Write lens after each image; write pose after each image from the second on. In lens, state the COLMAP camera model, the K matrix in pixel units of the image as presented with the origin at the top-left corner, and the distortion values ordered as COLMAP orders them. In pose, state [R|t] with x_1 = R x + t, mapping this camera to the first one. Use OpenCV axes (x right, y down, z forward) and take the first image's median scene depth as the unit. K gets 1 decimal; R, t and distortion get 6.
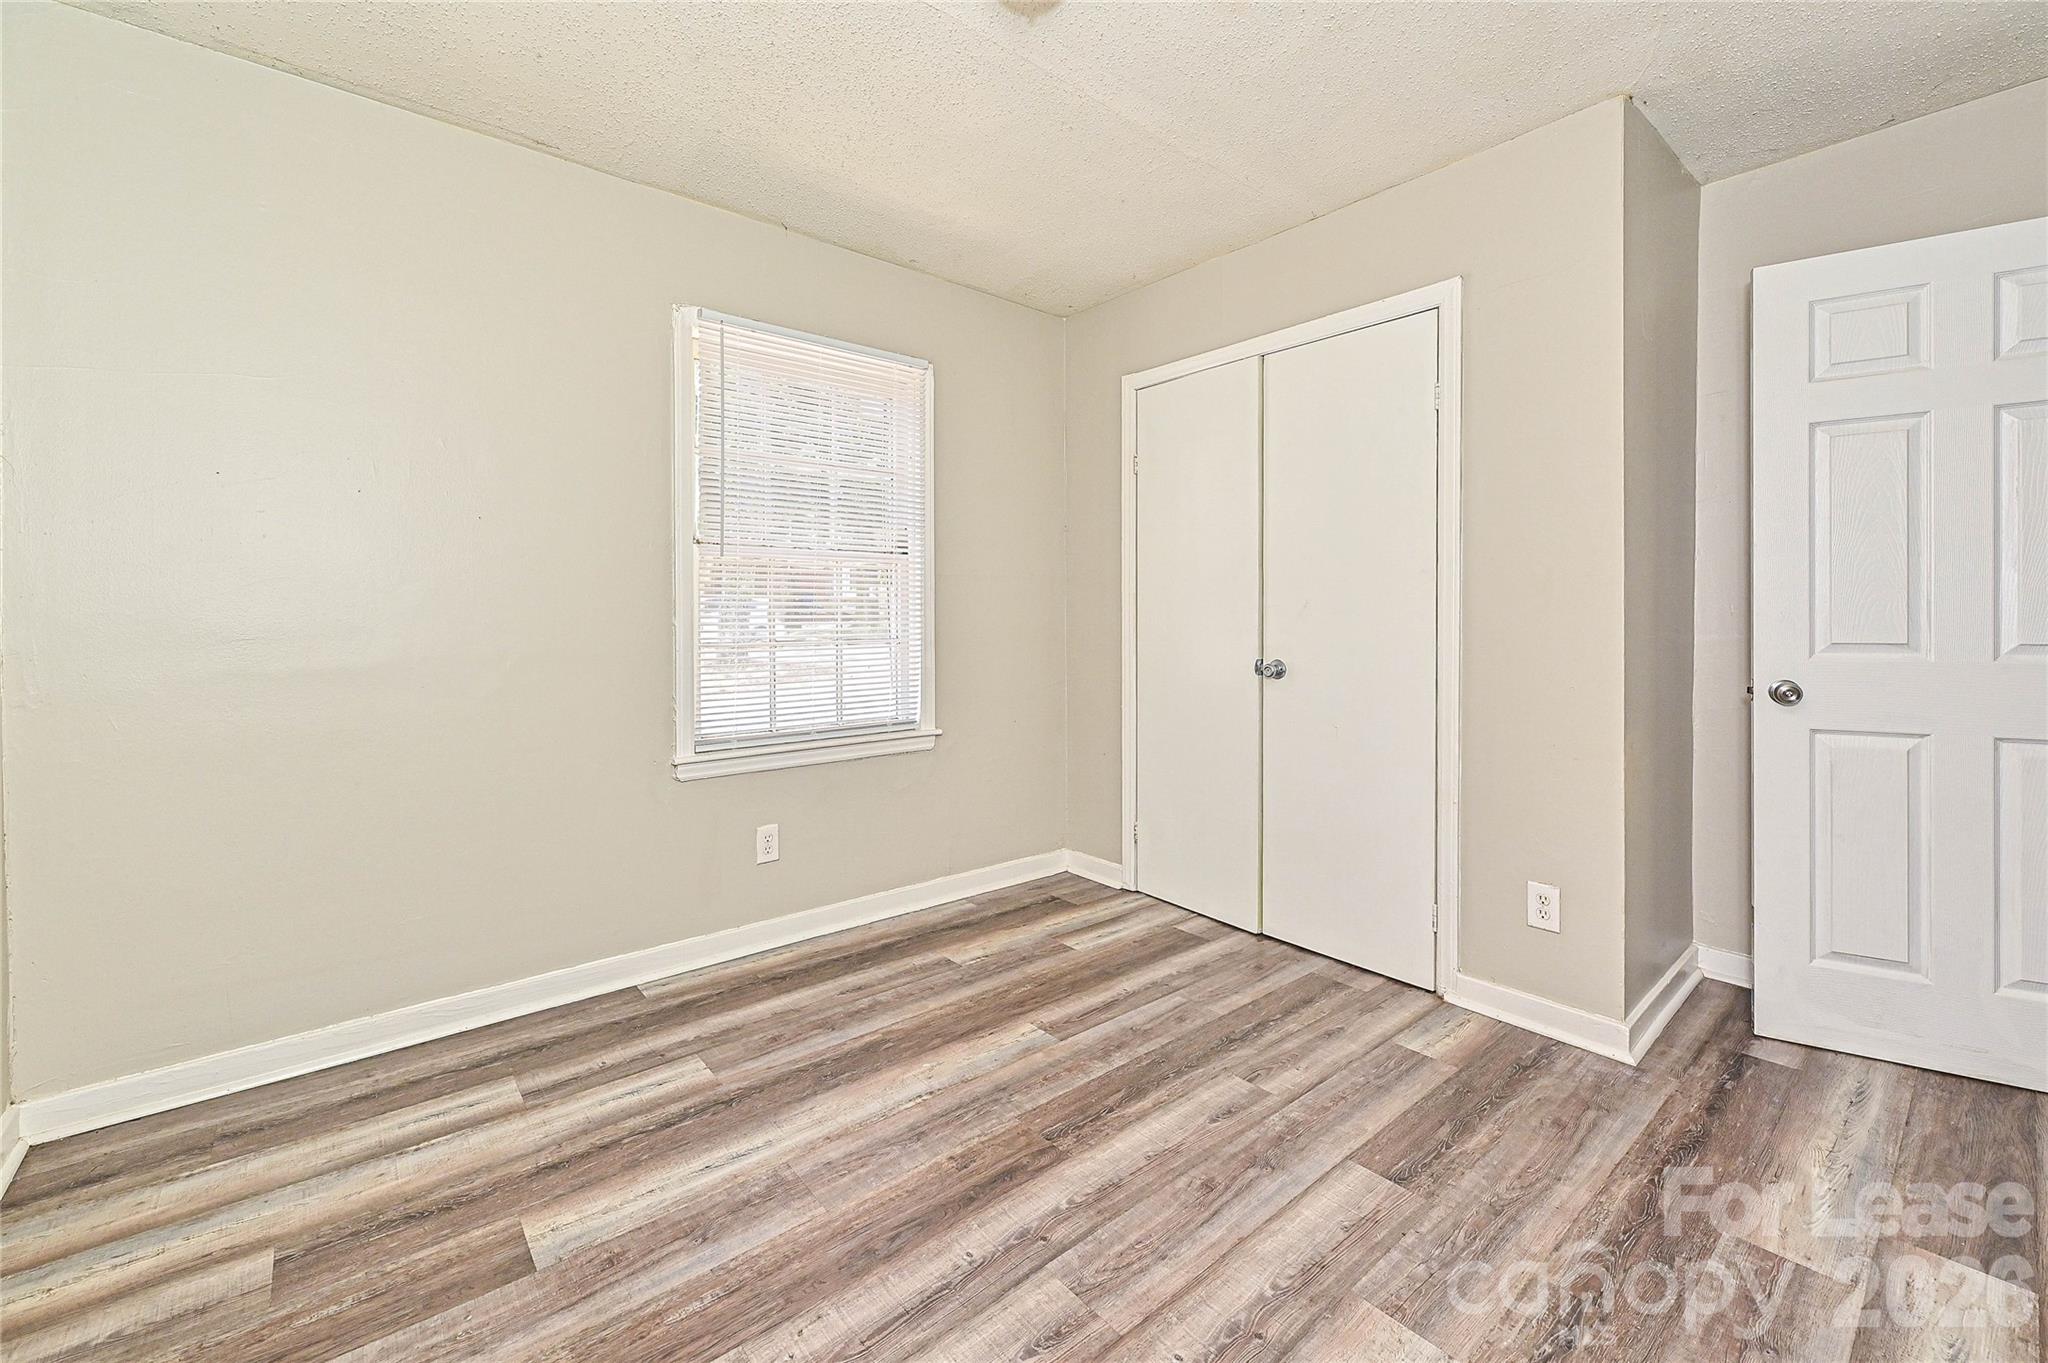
lens RADIAL K [[831.6, 0, 1025.6], [0, 831.6, 618.2], [0, 0, 1]] dist [-0.000044, -0.000146]
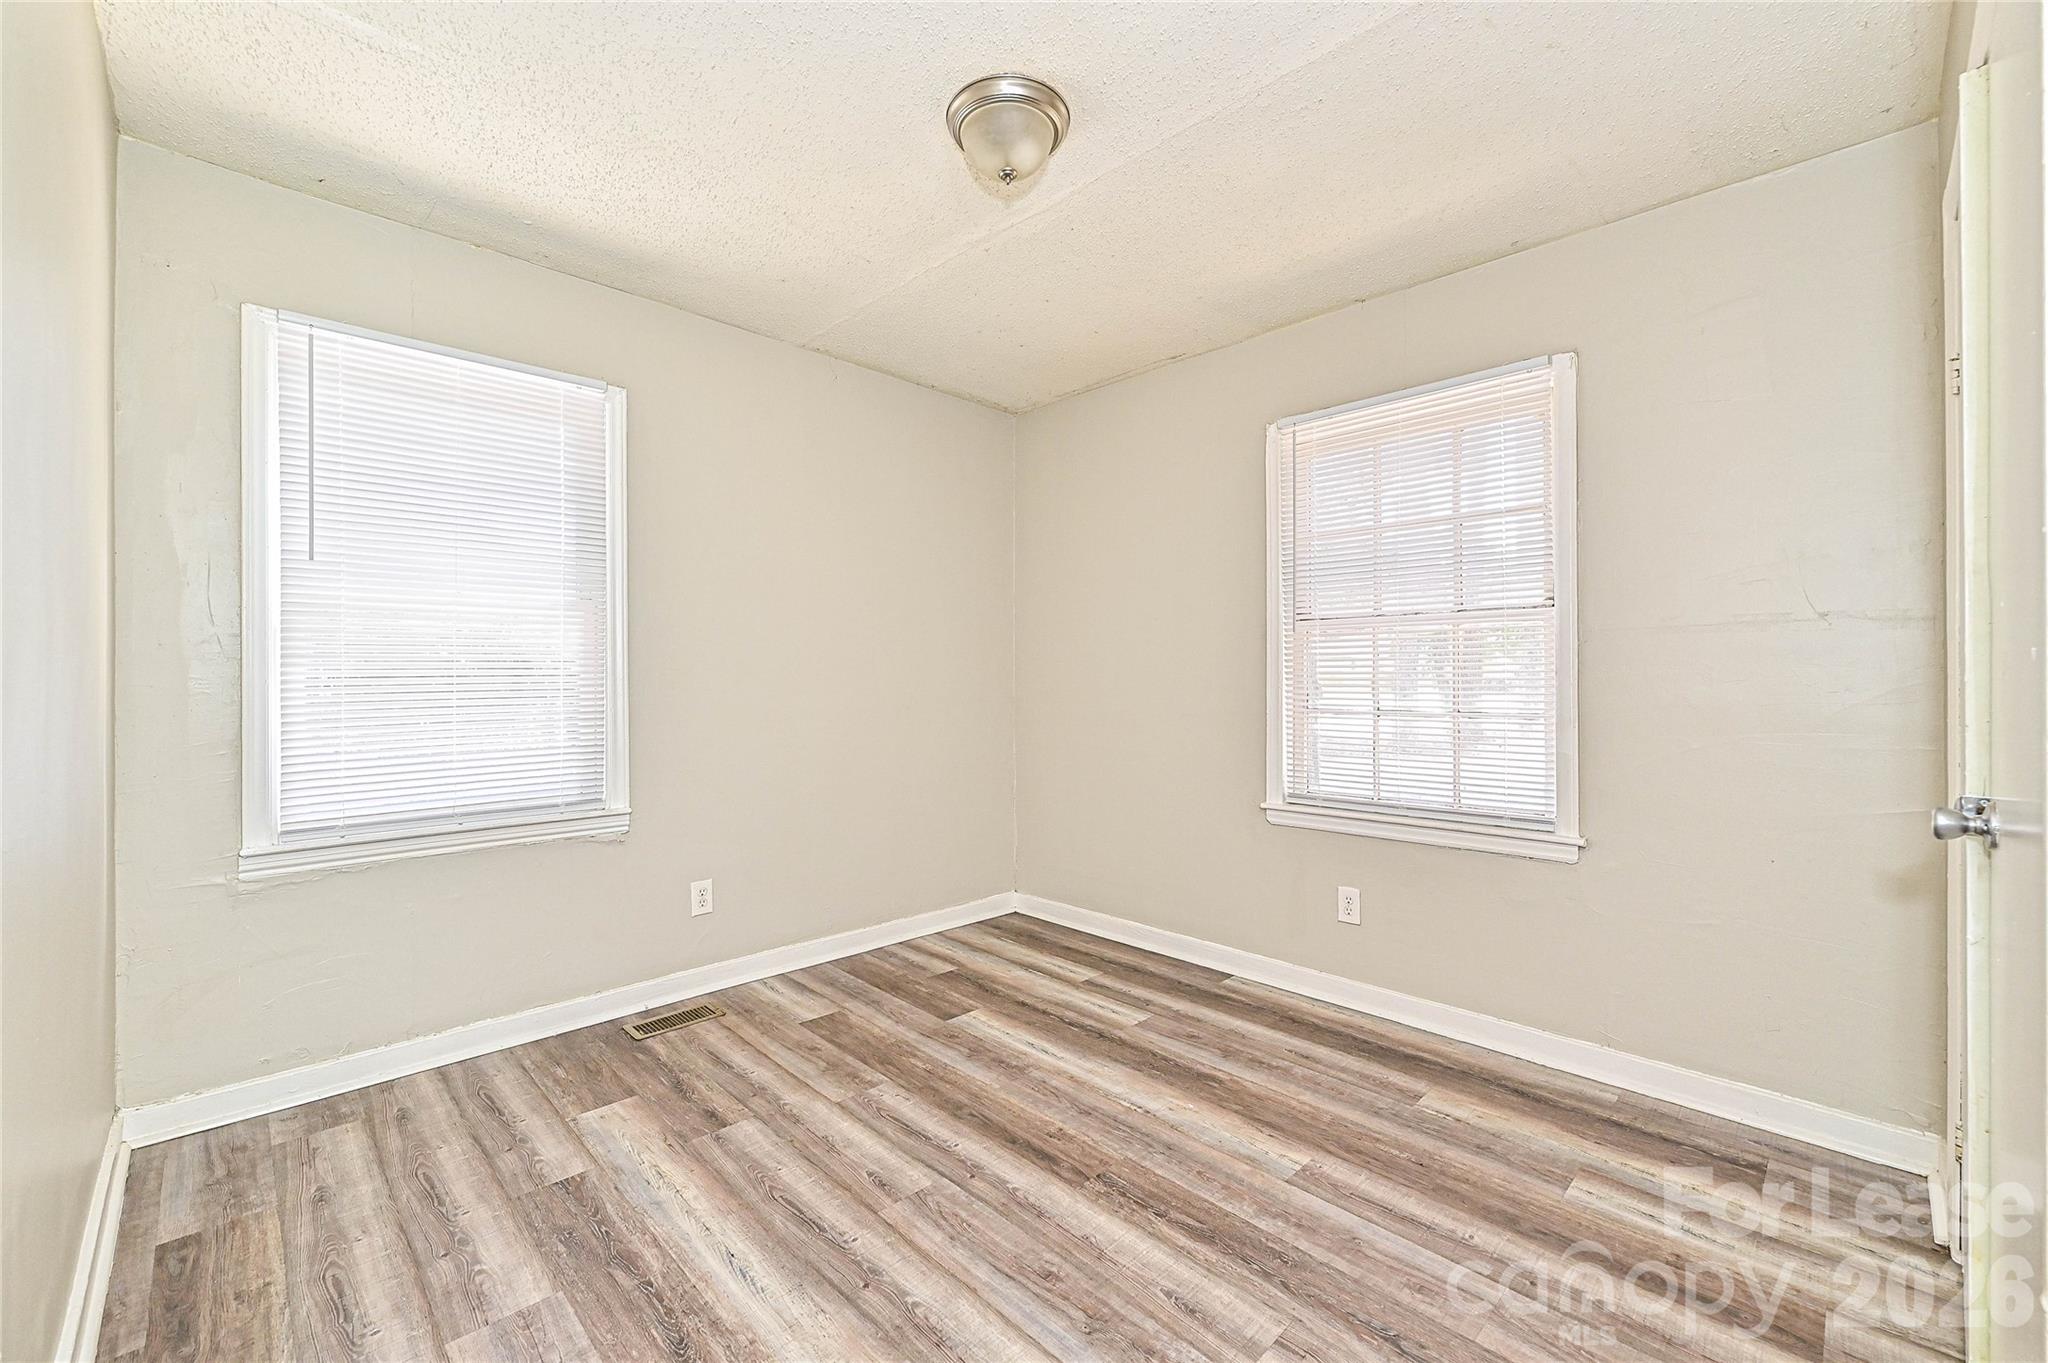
lens RADIAL K [[827.0, 0, 1024.0], [0, 827.0, 681.5], [0, 0, 1]] dist [0.000338, 0.000203]
pose [[0.078078, 0.001833, -0.996946, 0.926178], [-0.001826, 0.999997, 0.001696, -0.010770], [0.996946, 0.001688, 0.078081, 0.701959]]
